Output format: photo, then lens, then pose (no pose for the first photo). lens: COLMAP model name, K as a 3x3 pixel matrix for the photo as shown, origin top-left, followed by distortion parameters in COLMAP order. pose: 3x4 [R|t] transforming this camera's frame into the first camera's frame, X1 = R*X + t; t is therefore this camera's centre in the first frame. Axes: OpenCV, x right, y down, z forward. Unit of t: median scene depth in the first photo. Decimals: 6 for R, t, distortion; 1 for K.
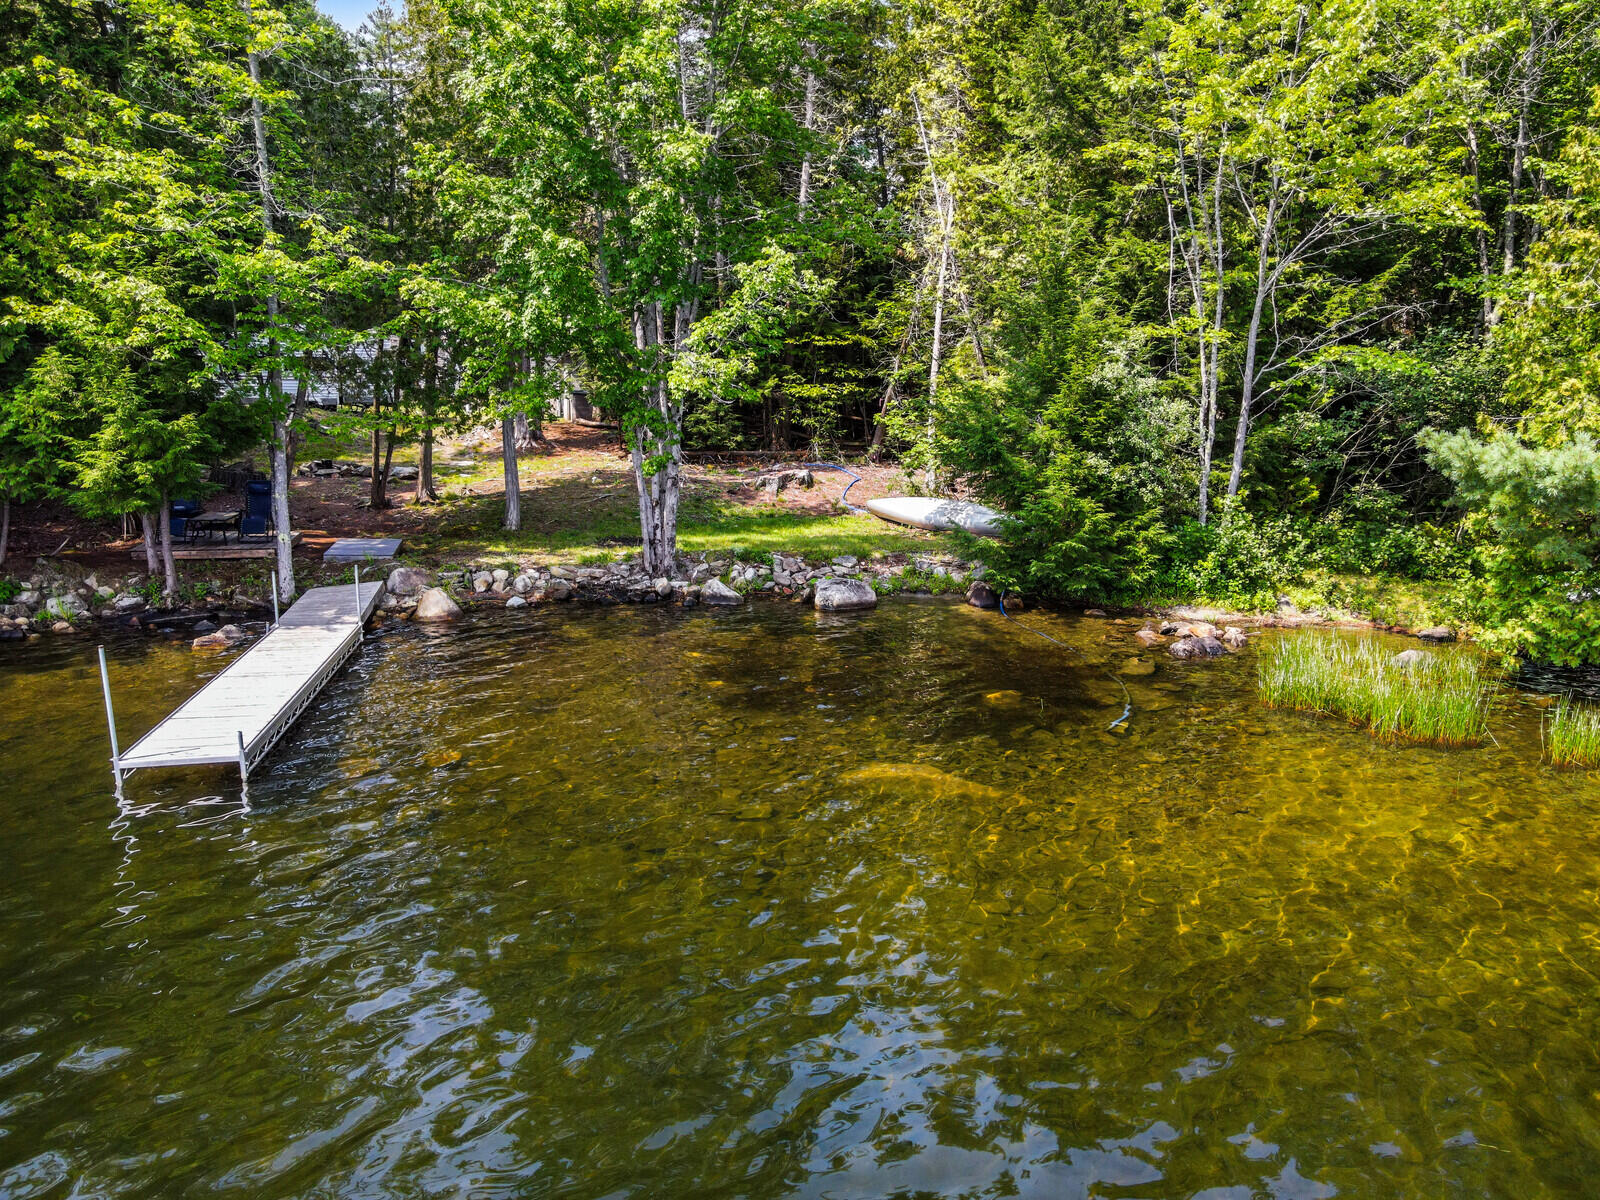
lens RADIAL K [[1145.1, 0, 800.0], [0, 1145.1, 600.0], [0, 0, 1]] dist [-0.000754, 0.001959]
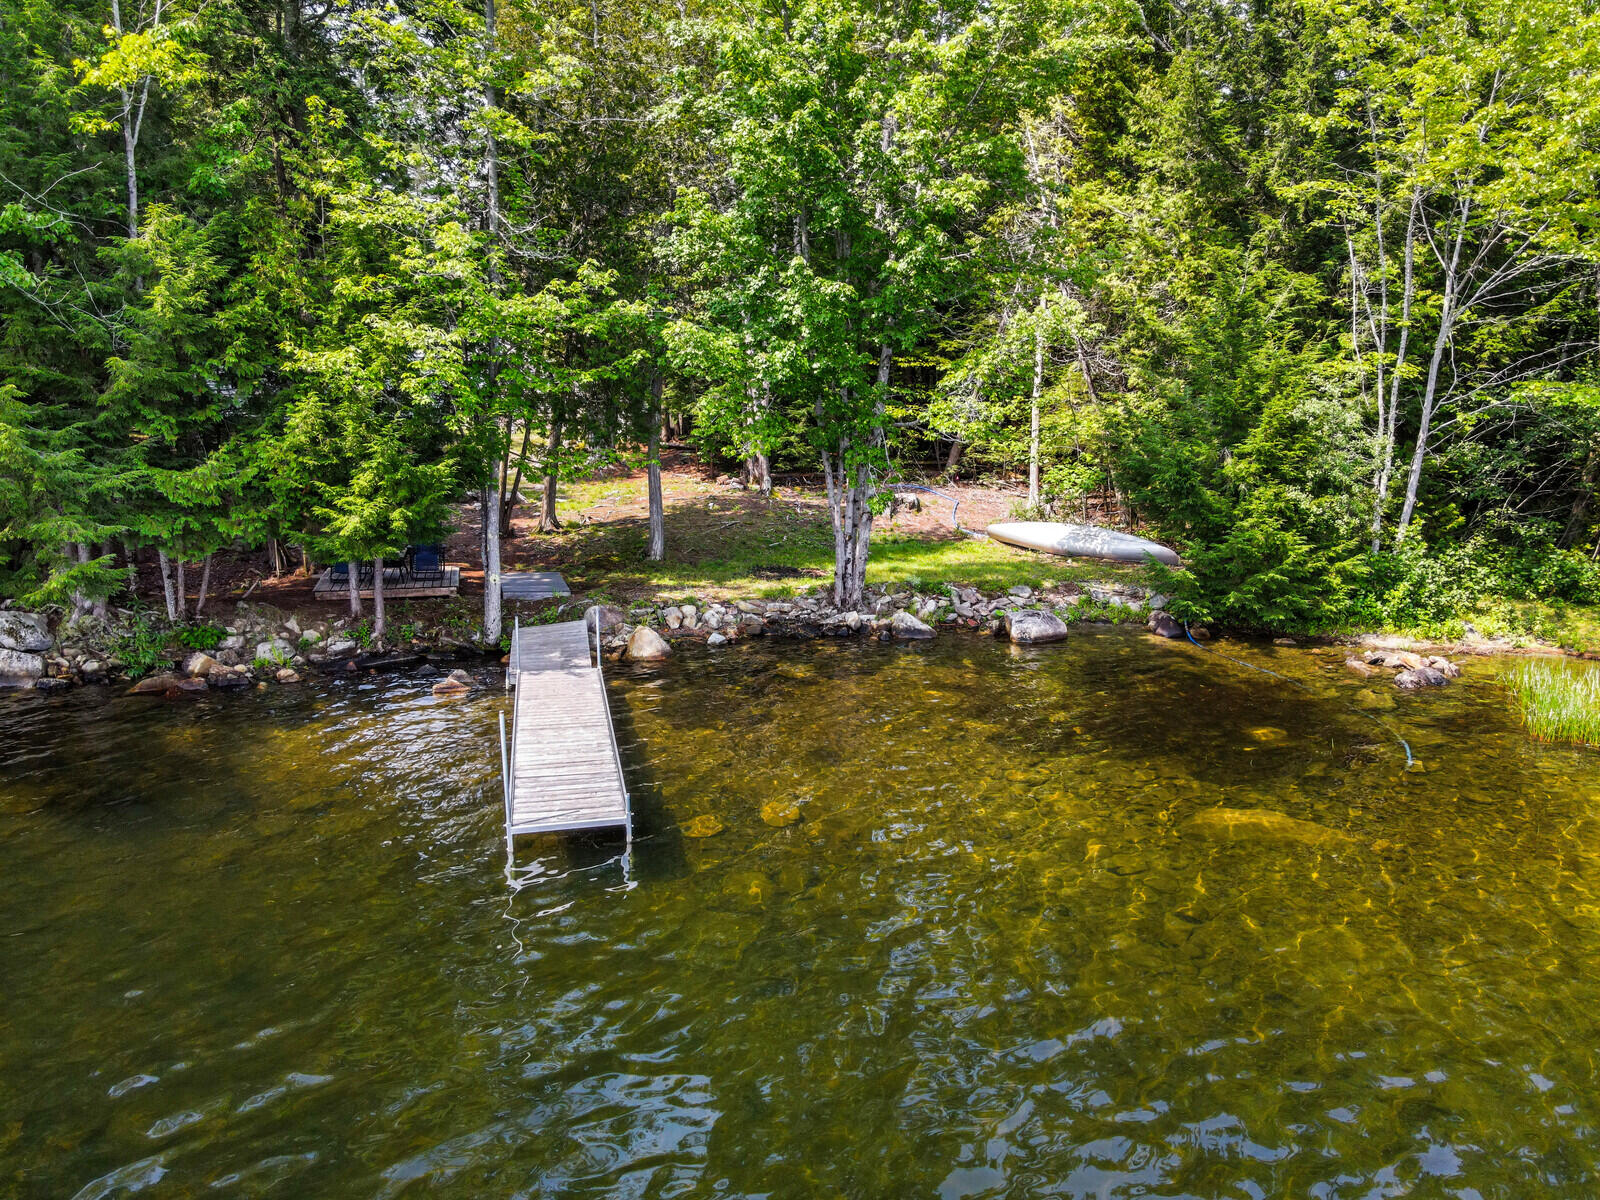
lens RADIAL K [[1145.1, 0, 800.0], [0, 1145.1, 600.0], [0, 0, 1]] dist [-0.000754, 0.001959]
pose [[0.998833, -0.011240, 0.046971, -0.217668], [0.011450, 0.999926, -0.004210, -0.026436], [-0.046921, 0.004743, 0.998887, 0.003445]]
